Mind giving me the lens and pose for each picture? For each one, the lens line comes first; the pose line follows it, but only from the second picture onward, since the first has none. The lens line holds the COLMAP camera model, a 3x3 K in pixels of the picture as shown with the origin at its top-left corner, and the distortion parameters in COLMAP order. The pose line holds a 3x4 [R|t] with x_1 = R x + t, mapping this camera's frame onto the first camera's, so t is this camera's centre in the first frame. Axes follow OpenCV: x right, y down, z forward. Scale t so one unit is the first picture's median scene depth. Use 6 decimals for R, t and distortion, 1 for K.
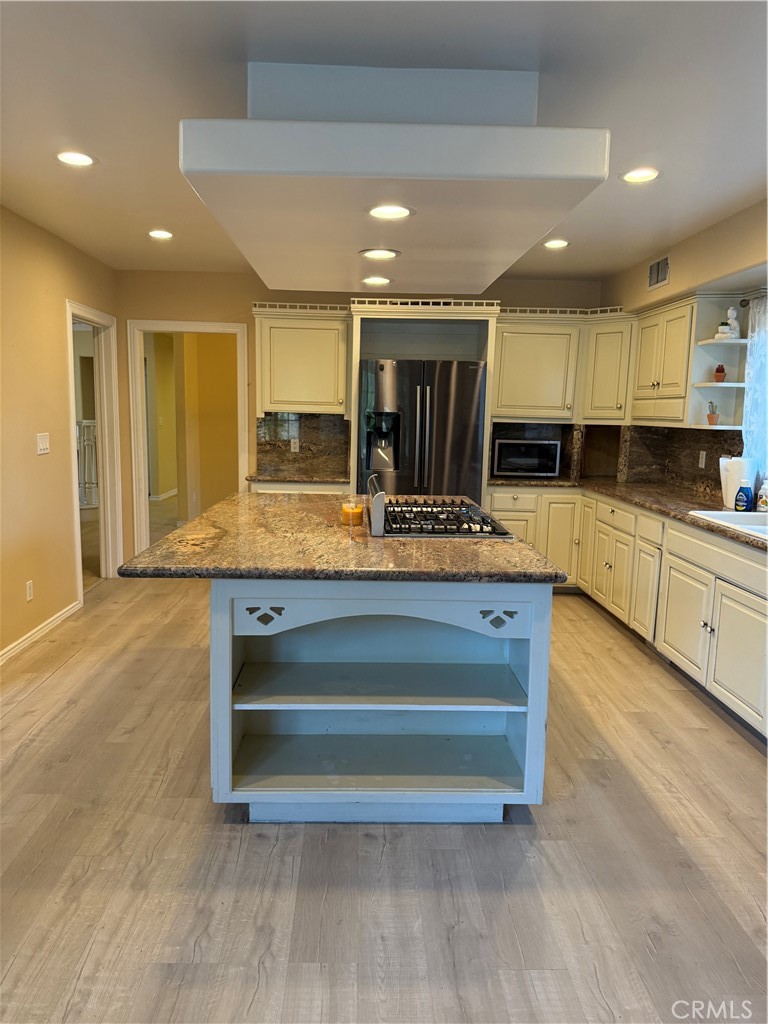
lens RADIAL K [[725.2, 0, 370.9], [0, 725.2, 511.5], [0, 0, 1]] dist [0.048572, -0.062625]
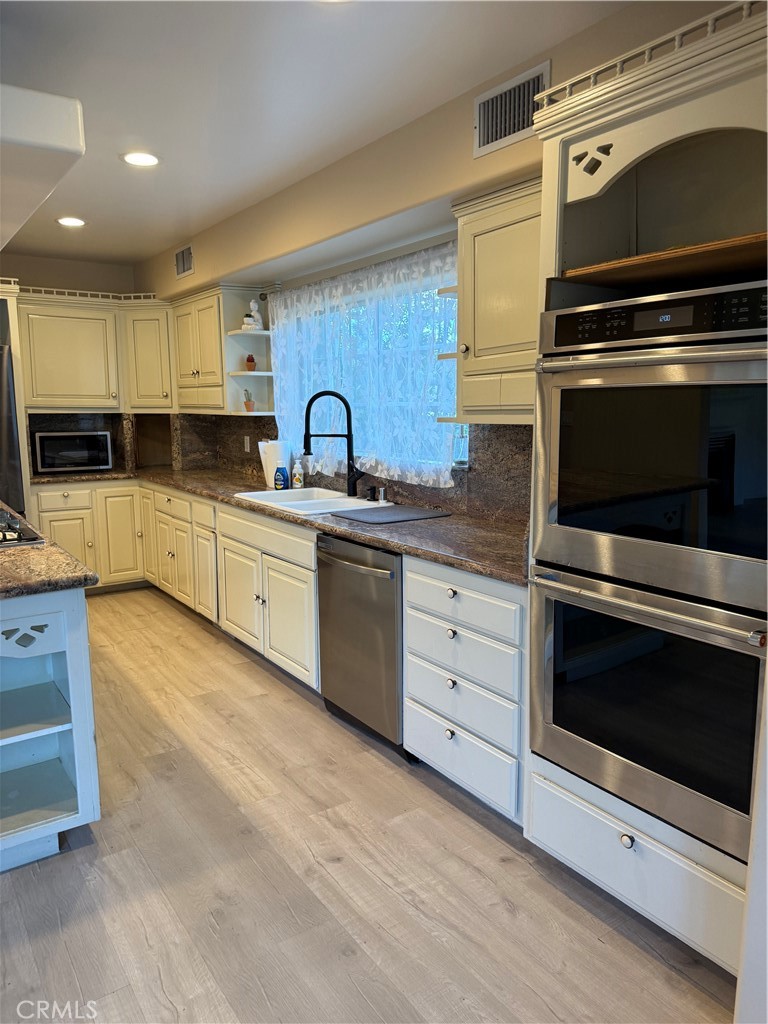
lens RADIAL K [[725.2, 0, 378.9], [0, 725.2, 518.3], [0, 0, 1]] dist [0.048572, -0.062625]
pose [[0.837400, -0.110399, 0.535325, 0.042728], [0.096499, 0.993867, 0.054011, -0.002002], [-0.538004, 0.006429, 0.842917, 0.003717]]
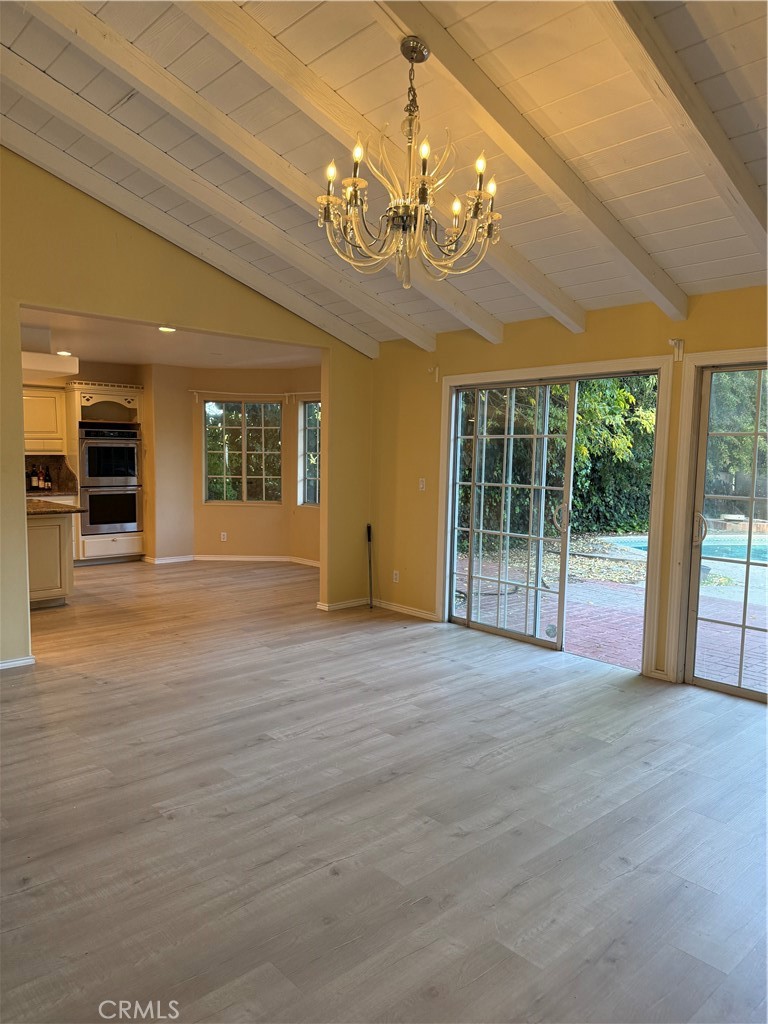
lens RADIAL K [[725.2, 0, 387.1], [0, 725.2, 517.7], [0, 0, 1]] dist [0.048572, -0.062625]
pose [[-0.660718, -0.098767, 0.744108, -1.752744], [0.072966, 0.978161, 0.194623, -0.192567], [-0.747080, 0.182885, -0.639082, 1.070182]]
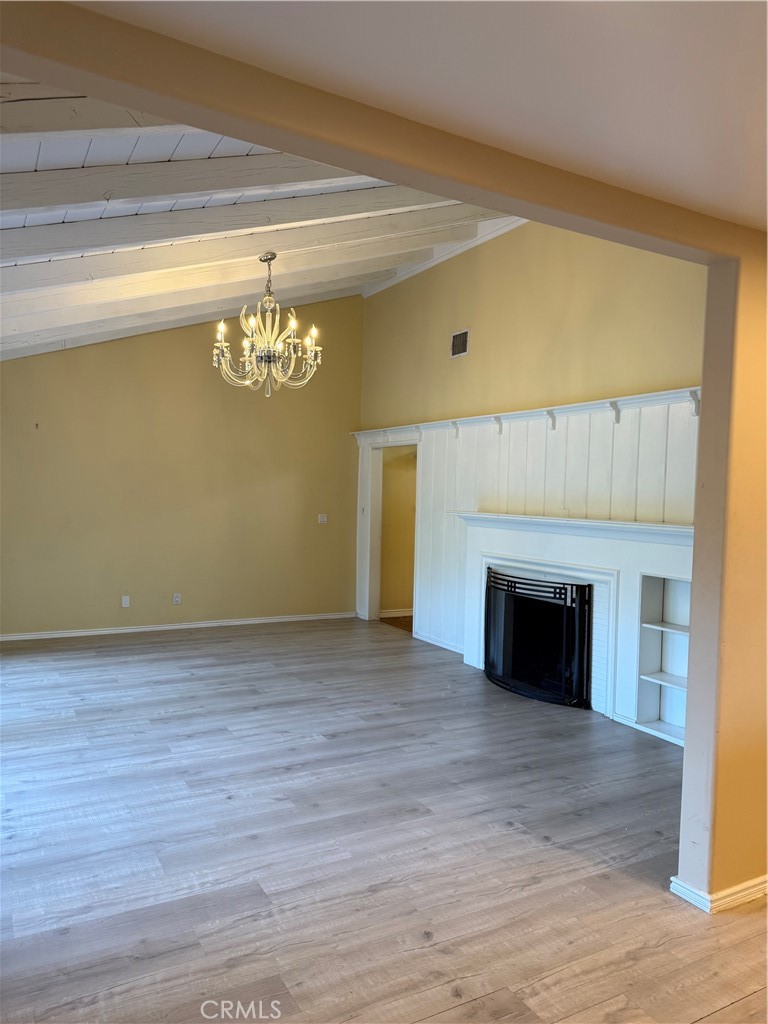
lens RADIAL K [[725.2, 0, 379.8], [0, 725.2, 512.1], [0, 0, 1]] dist [0.048572, -0.062625]
pose [[0.471111, 0.018368, -0.881883, -0.062005], [-0.140126, 0.988646, -0.054265, -0.045783], [0.870873, 0.149139, 0.468335, 0.184056]]
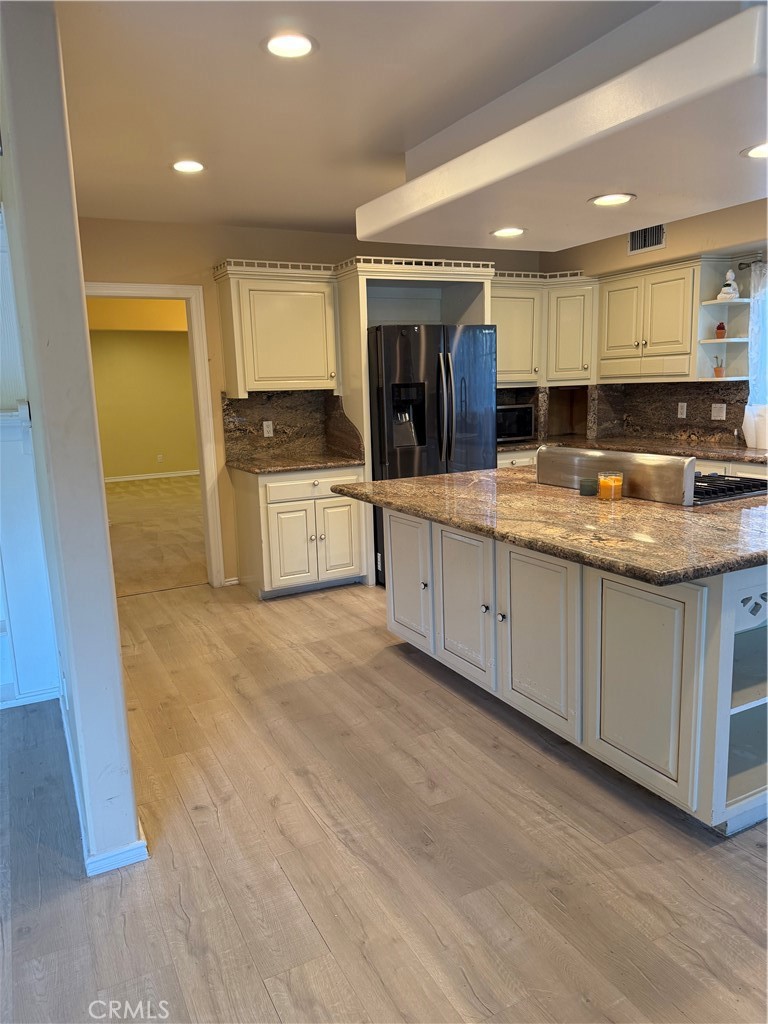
lens RADIAL K [[725.2, 0, 383.0], [0, 725.2, 514.6], [0, 0, 1]] dist [0.048572, -0.062625]
pose [[0.897655, -0.127529, 0.421844, -0.522283], [0.112395, 0.991810, 0.060667, -0.038794], [-0.426126, -0.007045, 0.904636, 0.226747]]
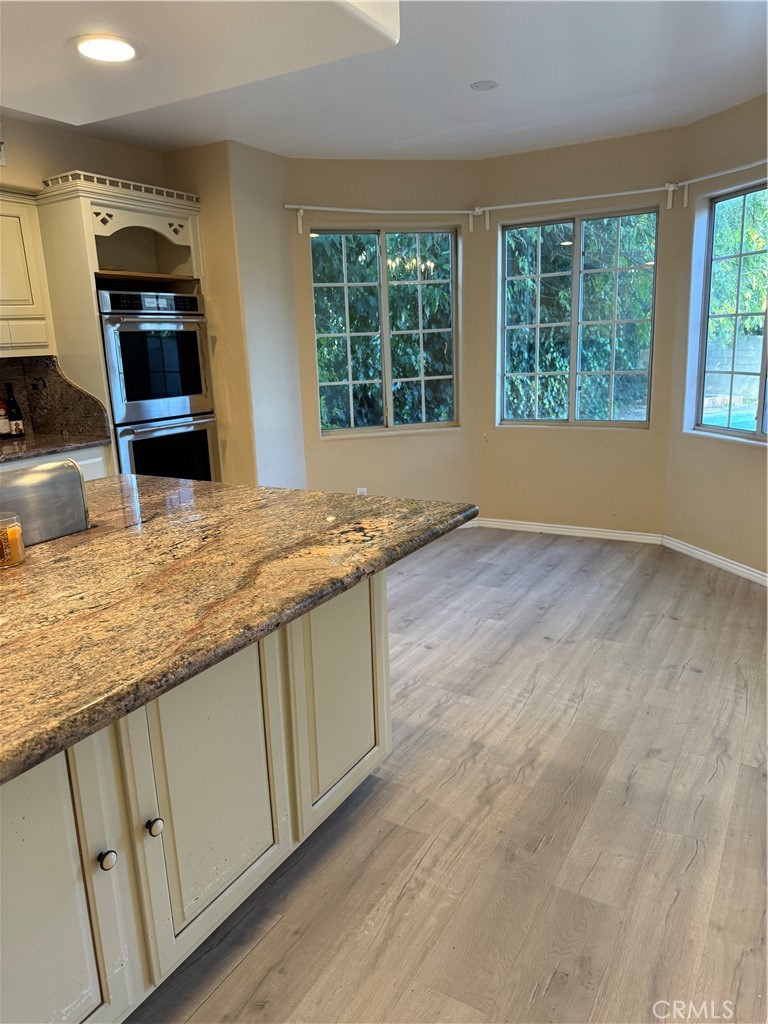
lens RADIAL K [[725.2, 0, 374.5], [0, 725.2, 511.2], [0, 0, 1]] dist [0.048572, -0.062625]
pose [[-0.847703, -0.111302, 0.518662, -0.382665], [0.090704, 0.932929, 0.348447, -0.128556], [-0.522658, 0.342425, -0.780752, 0.966413]]
